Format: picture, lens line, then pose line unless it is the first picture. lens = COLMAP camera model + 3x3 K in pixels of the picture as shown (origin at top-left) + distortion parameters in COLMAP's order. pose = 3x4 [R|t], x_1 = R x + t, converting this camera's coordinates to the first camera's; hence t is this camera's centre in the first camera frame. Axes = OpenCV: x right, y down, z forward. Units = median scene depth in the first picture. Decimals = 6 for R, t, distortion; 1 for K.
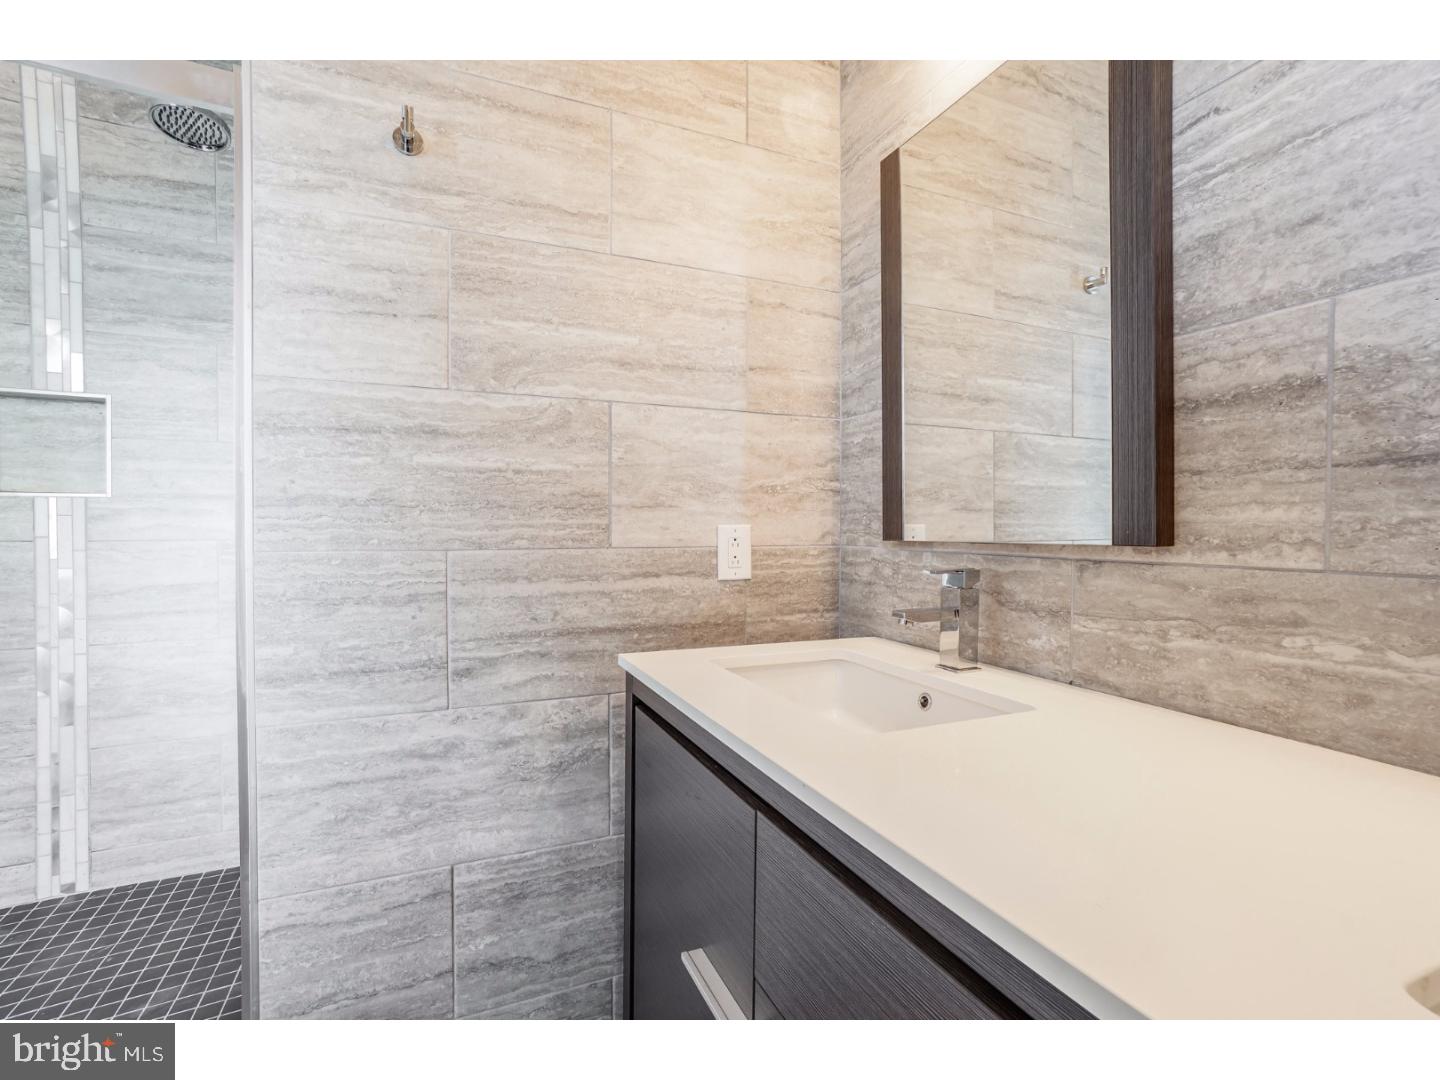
lens RADIAL K [[653.7, 0, 713.0], [0, 653.7, 537.6], [0, 0, 1]] dist [-0.053389, 0.012825]
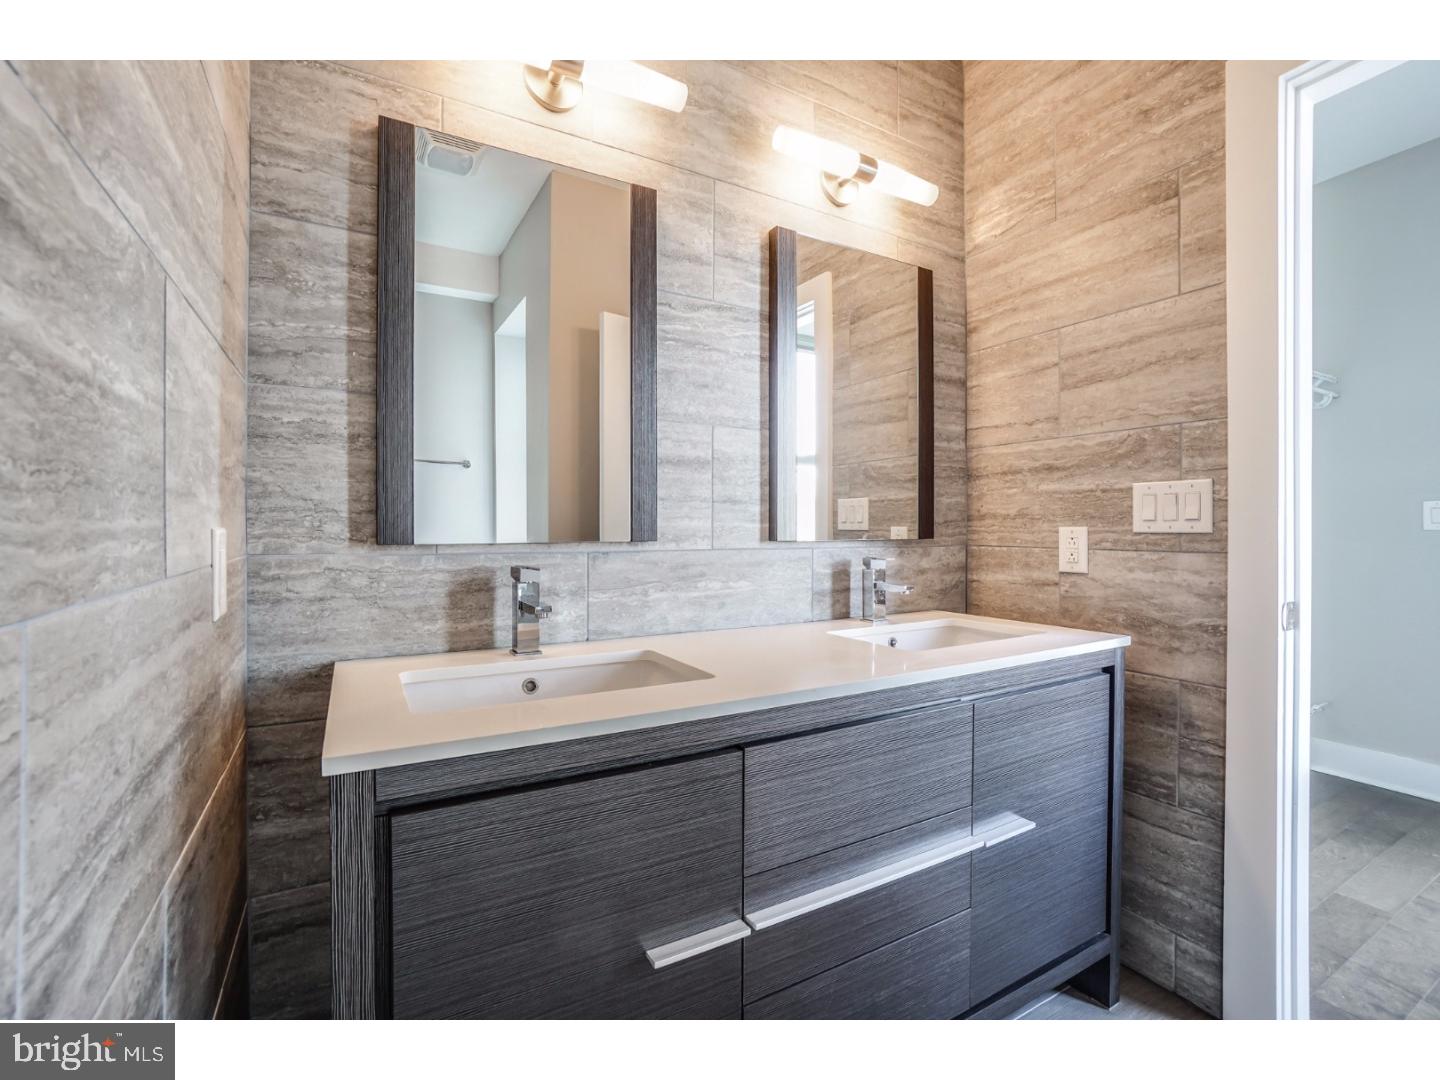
lens RADIAL K [[653.7, 0, 717.8], [0, 653.7, 532.1], [0, 0, 1]] dist [-0.053389, 0.012825]
pose [[-0.132184, -0.003460, 0.991219, -0.981606], [0.017171, 0.999836, 0.005780, -0.015548], [-0.991076, 0.017785, -0.132103, 0.978970]]
